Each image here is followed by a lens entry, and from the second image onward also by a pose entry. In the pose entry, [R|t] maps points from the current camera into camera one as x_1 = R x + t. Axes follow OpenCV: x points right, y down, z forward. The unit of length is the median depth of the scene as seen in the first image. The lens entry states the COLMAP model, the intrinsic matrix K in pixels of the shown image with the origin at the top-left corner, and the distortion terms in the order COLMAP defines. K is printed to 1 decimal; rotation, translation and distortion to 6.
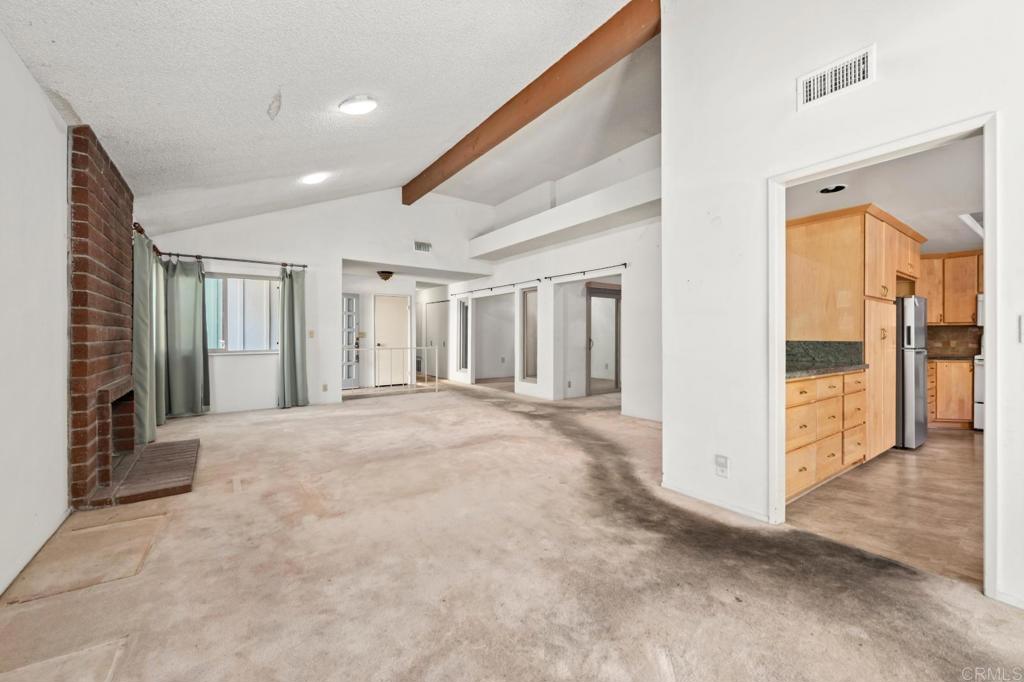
lens RADIAL K [[407.5, 0, 514.3], [0, 407.5, 336.1], [0, 0, 1]] dist [-0.000759, -0.000045]
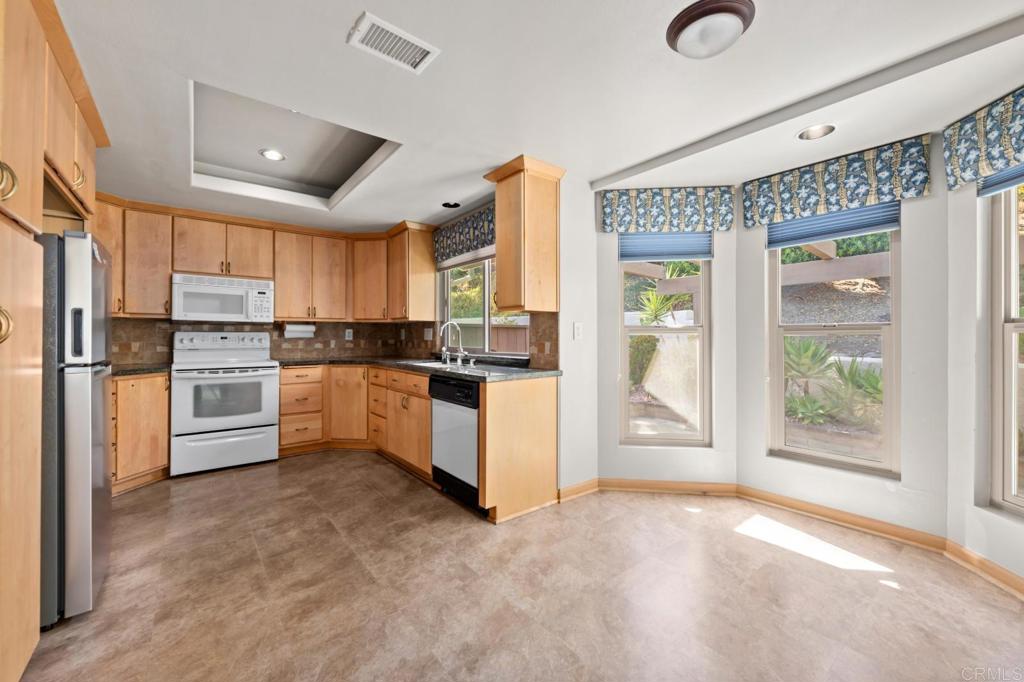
lens RADIAL K [[404.8, 0, 517.7], [0, 404.8, 334.7], [0, 0, 1]] dist [-0.008710, 0.000004]
pose [[-0.065740, 0.003528, 0.997831, 0.427802], [-0.000617, 0.999993, -0.003577, 0.001583], [-0.997837, -0.000850, -0.065737, 0.464056]]
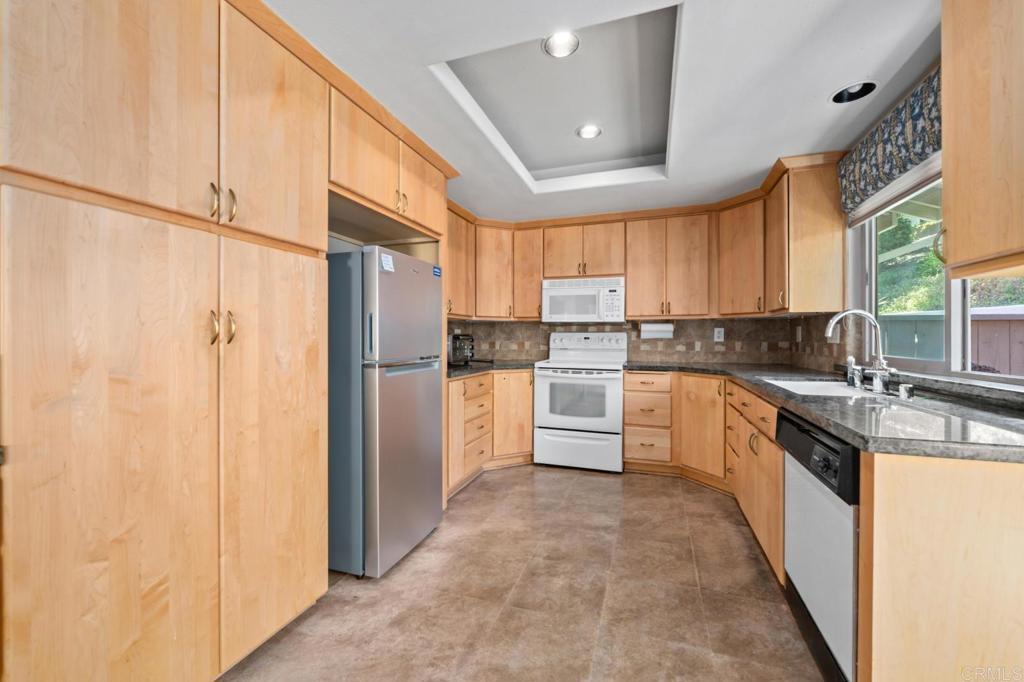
lens RADIAL K [[407.5, 0, 514.3], [0, 407.5, 336.1], [0, 0, 1]] dist [-0.000759, -0.000045]
pose [[0.809492, 0.001447, 0.587129, 0.643381], [-0.001351, 0.999999, -0.000602, 0.001756], [-0.587129, -0.000306, 0.809493, 0.414189]]
